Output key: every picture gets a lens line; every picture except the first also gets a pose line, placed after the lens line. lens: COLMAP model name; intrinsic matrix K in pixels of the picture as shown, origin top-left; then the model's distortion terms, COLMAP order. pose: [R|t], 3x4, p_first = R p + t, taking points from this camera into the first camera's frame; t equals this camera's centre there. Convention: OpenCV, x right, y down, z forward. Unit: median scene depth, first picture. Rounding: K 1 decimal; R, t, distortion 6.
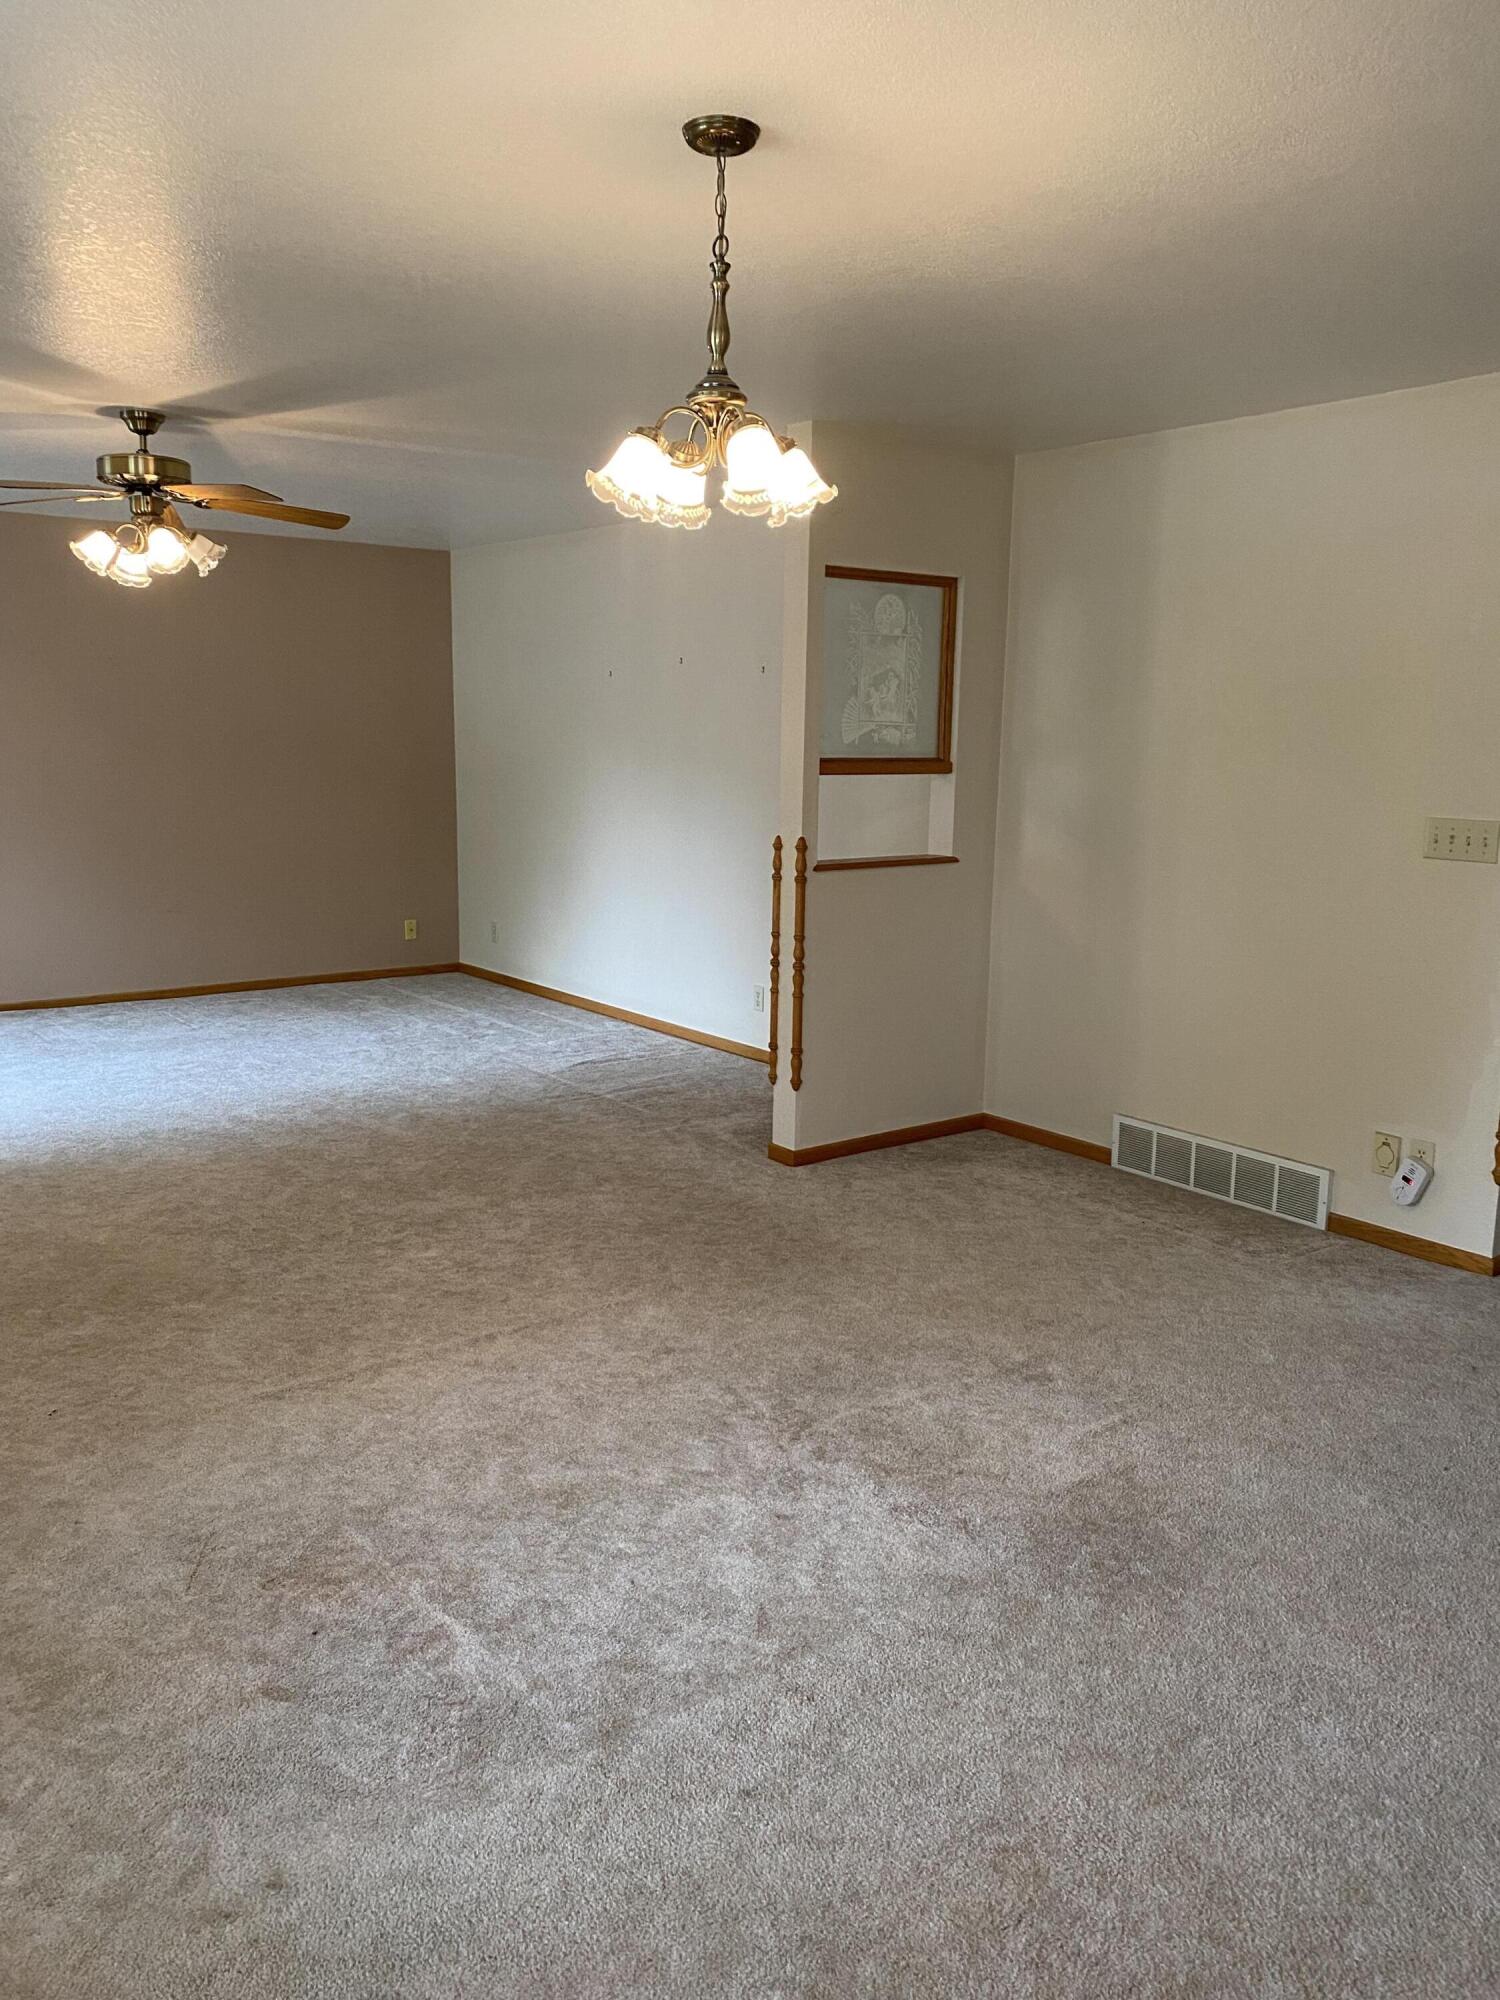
lens RADIAL K [[1513.7, 0, 736.9], [0, 1513.7, 980.3], [0, 0, 1]] dist [0.016375, -0.024910]
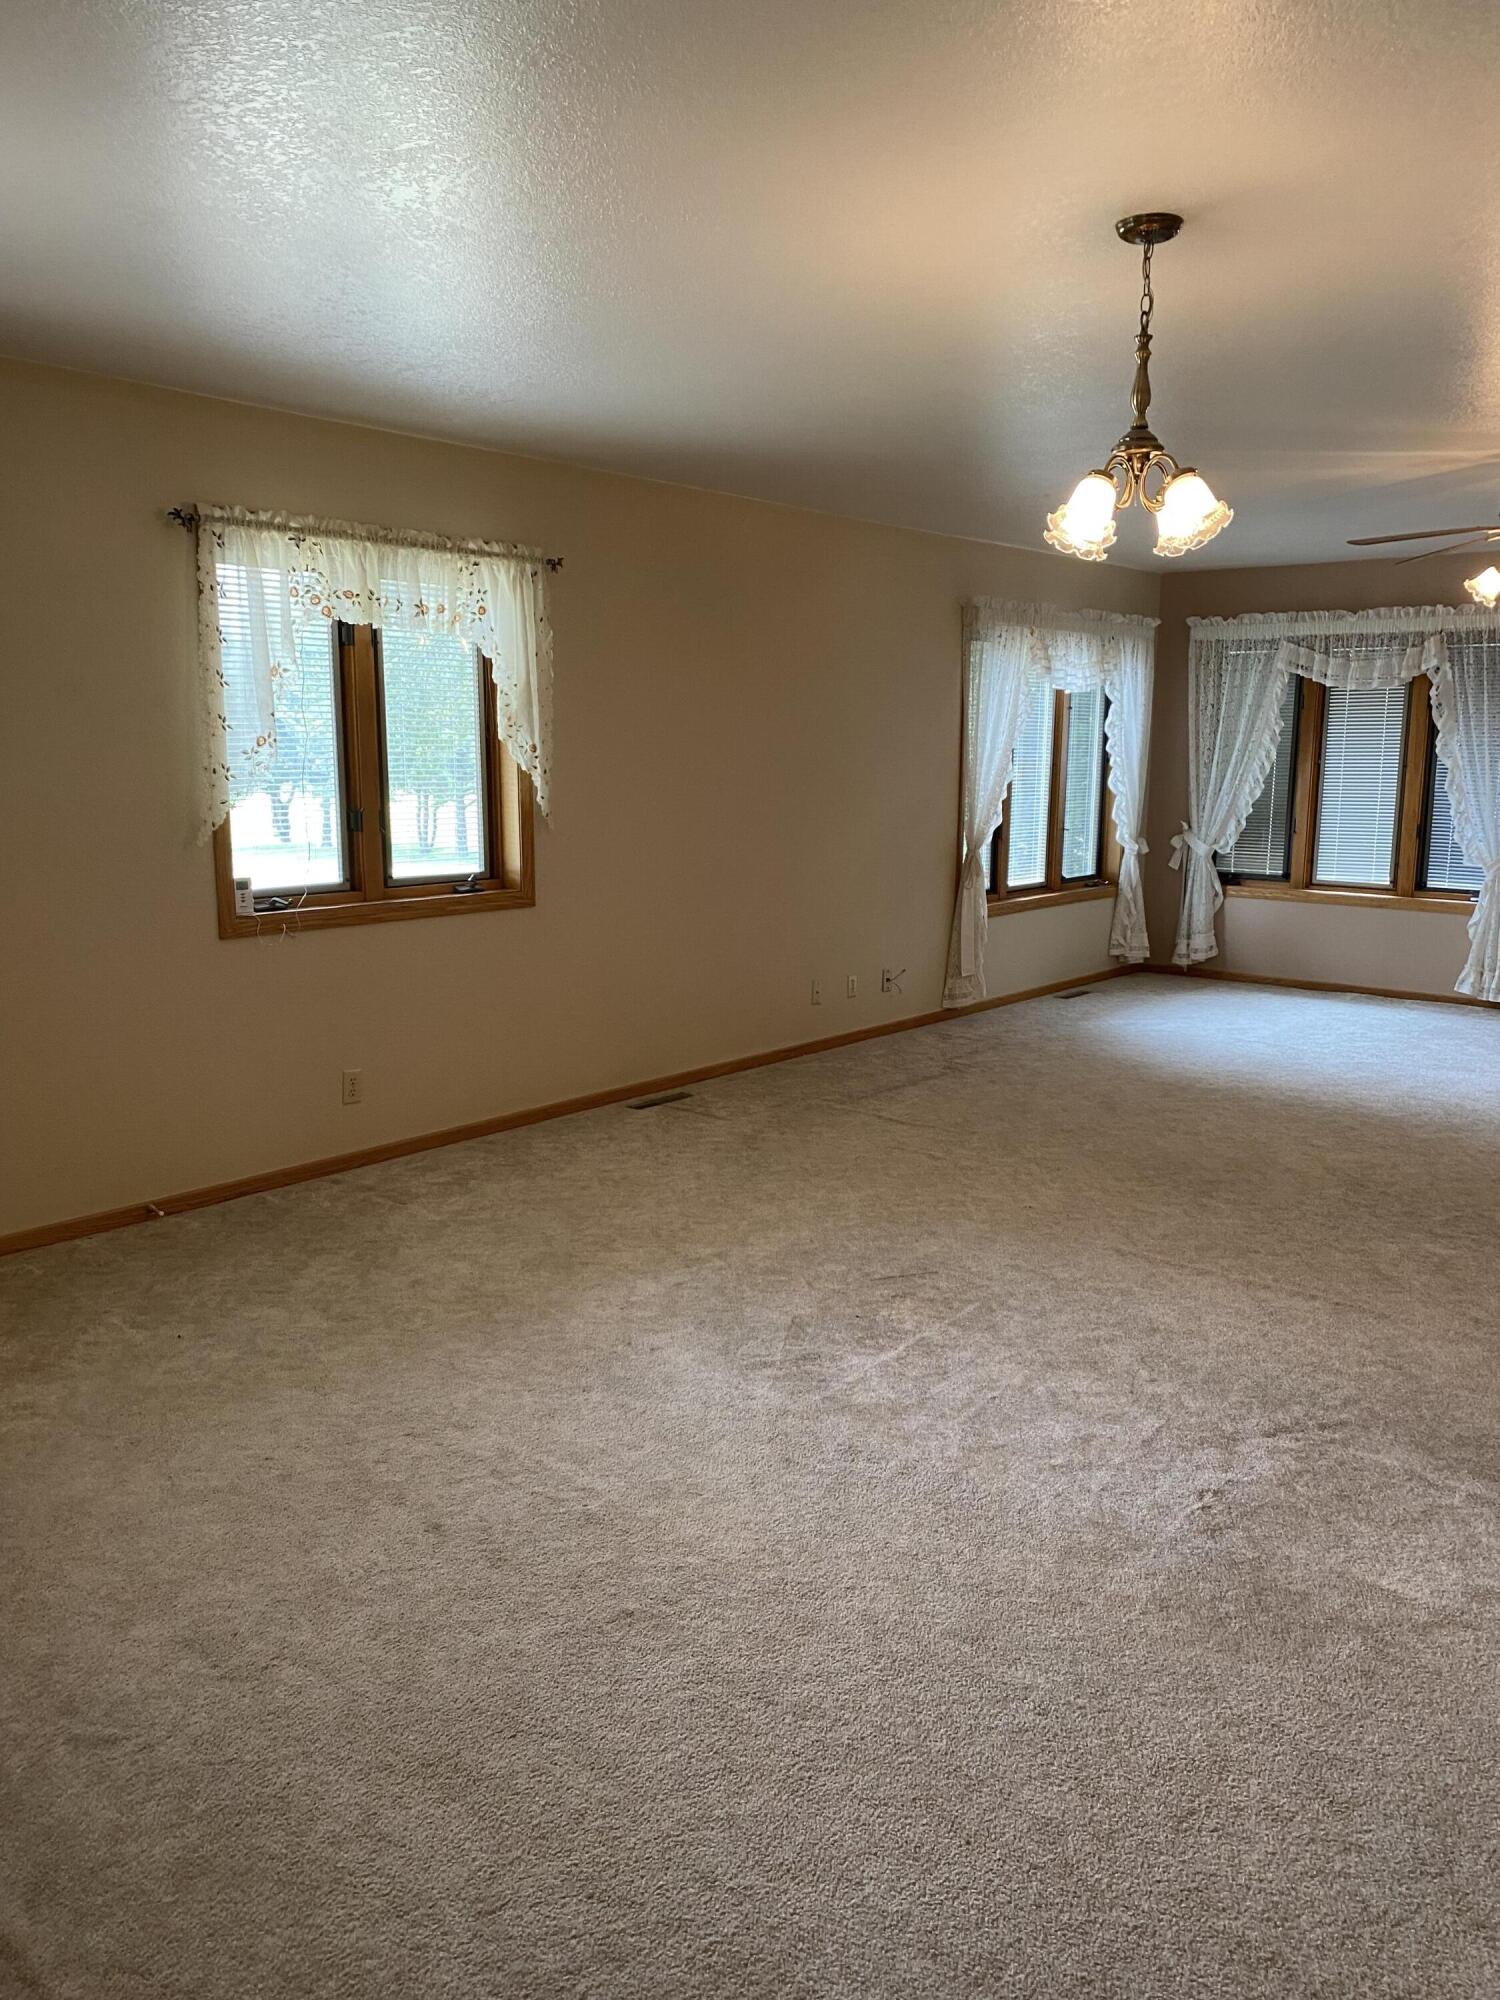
lens RADIAL K [[1513.7, 0, 742.9], [0, 1513.7, 1003.6], [0, 0, 1]] dist [0.016375, -0.024910]
pose [[0.224012, 0.163301, -0.960808, 0.970268], [-0.169855, 0.977316, 0.126505, -0.049151], [0.959671, 0.134860, 0.246668, 0.399977]]
